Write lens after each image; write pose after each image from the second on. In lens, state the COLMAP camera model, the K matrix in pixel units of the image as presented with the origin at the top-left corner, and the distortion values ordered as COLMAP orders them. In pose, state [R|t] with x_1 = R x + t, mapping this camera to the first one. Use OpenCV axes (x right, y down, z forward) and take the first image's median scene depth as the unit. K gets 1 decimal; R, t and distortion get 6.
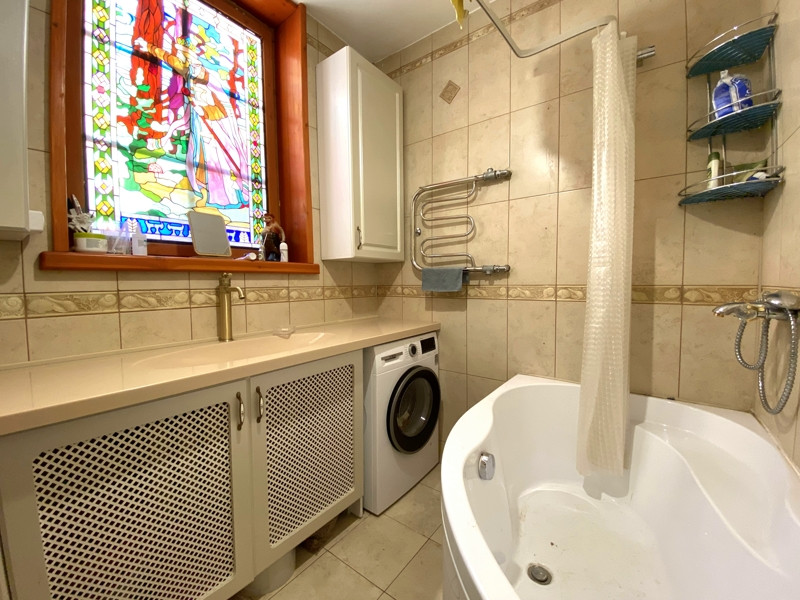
lens RADIAL K [[330.6, 0, 397.0], [0, 330.6, 298.1], [0, 0, 1]] dist [0.000581, -0.007737]
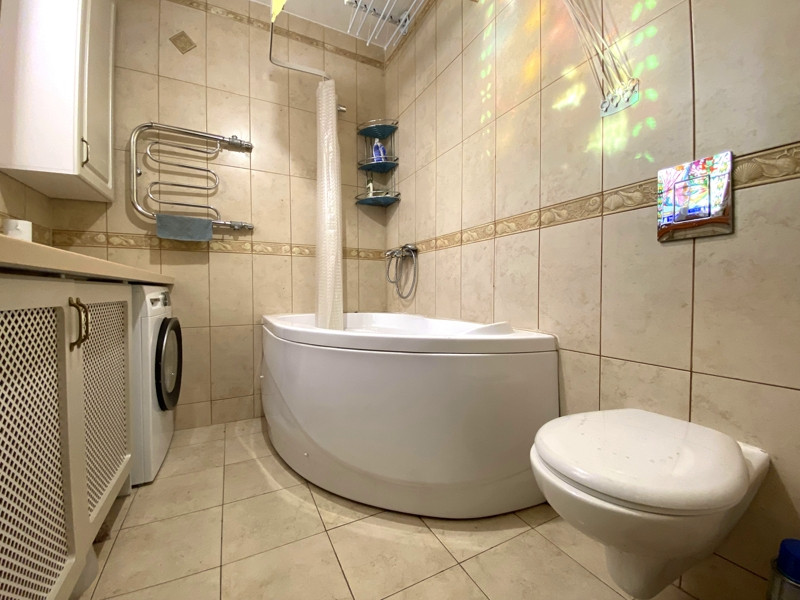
lens RADIAL K [[330.6, 0, 401.2], [0, 330.6, 300.3], [0, 0, 1]] dist [0.000581, -0.007737]
pose [[0.417128, -0.004002, 0.908839, -0.508365], [0.054365, 0.998310, -0.020556, 0.222259], [-0.907220, 0.057984, 0.416640, 0.049421]]
